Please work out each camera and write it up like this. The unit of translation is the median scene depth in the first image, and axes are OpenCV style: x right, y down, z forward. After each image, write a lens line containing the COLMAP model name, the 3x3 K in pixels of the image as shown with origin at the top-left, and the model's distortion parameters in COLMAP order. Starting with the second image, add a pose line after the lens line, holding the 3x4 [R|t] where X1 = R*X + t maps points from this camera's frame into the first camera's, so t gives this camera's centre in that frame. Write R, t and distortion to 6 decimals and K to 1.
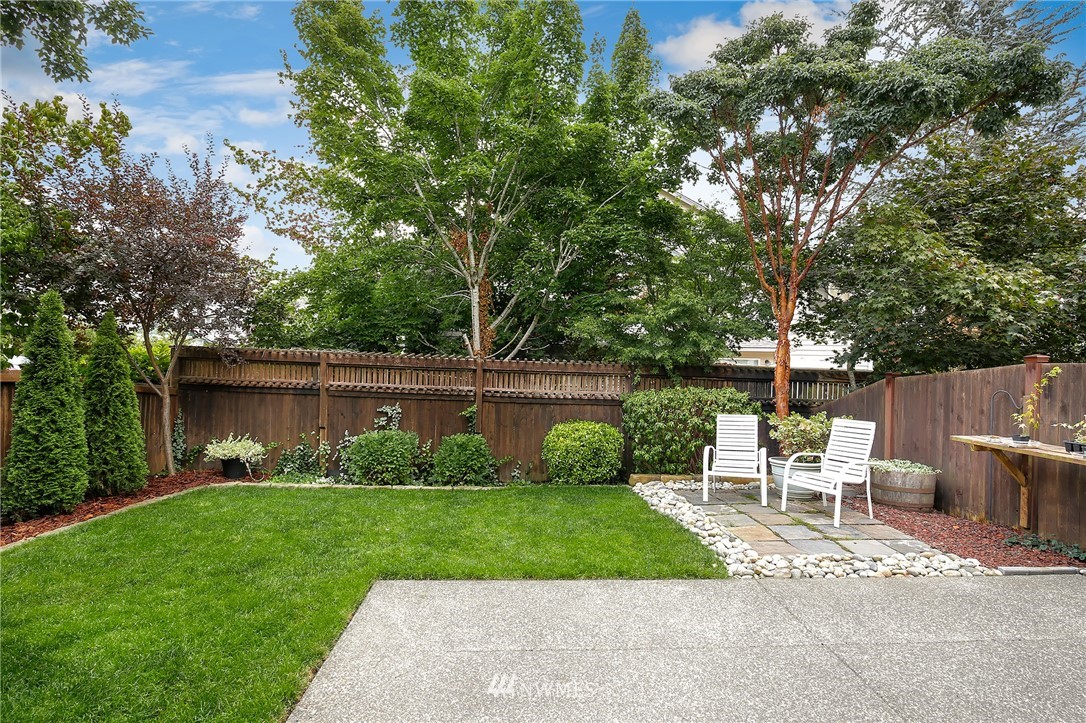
lens RADIAL K [[502.7, 0, 547.8], [0, 502.7, 363.8], [0, 0, 1]] dist [-0.031033, 0.004480]
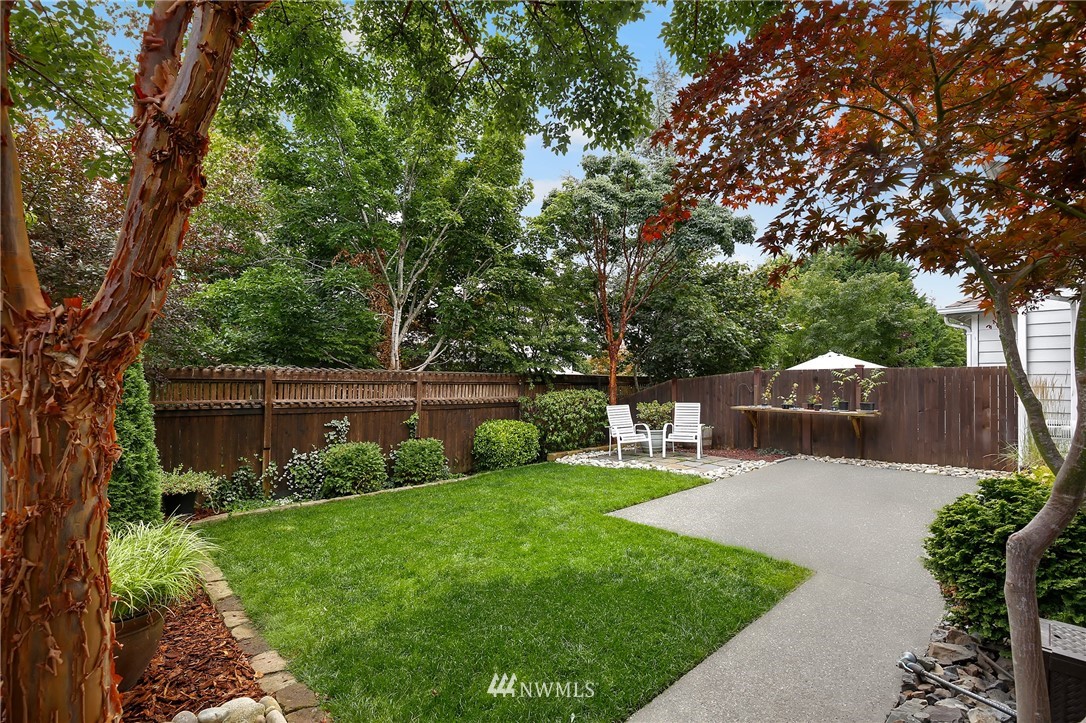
lens RADIAL K [[502.7, 0, 541.4], [0, 502.7, 362.2], [0, 0, 1]] dist [-0.031033, 0.004480]
pose [[0.778219, -0.006471, 0.627959, -0.637636], [0.017378, 0.999786, -0.011233, -0.016270], [-0.627752, 0.019655, 0.778165, -0.064571]]
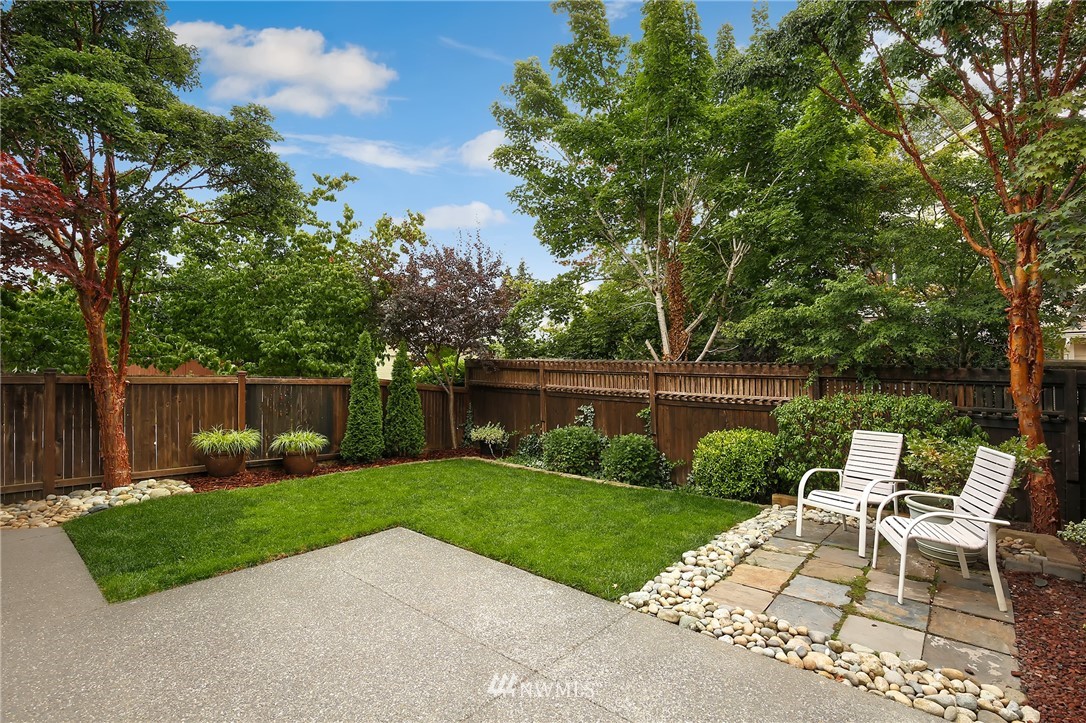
lens RADIAL K [[502.7, 0, 553.9], [0, 502.7, 361.5], [0, 0, 1]] dist [-0.031033, 0.004480]
pose [[0.735902, -0.025560, -0.676606, 0.418301], [0.023229, 0.999652, -0.012499, -0.004794], [0.676690, -0.006519, 0.736239, 0.099968]]
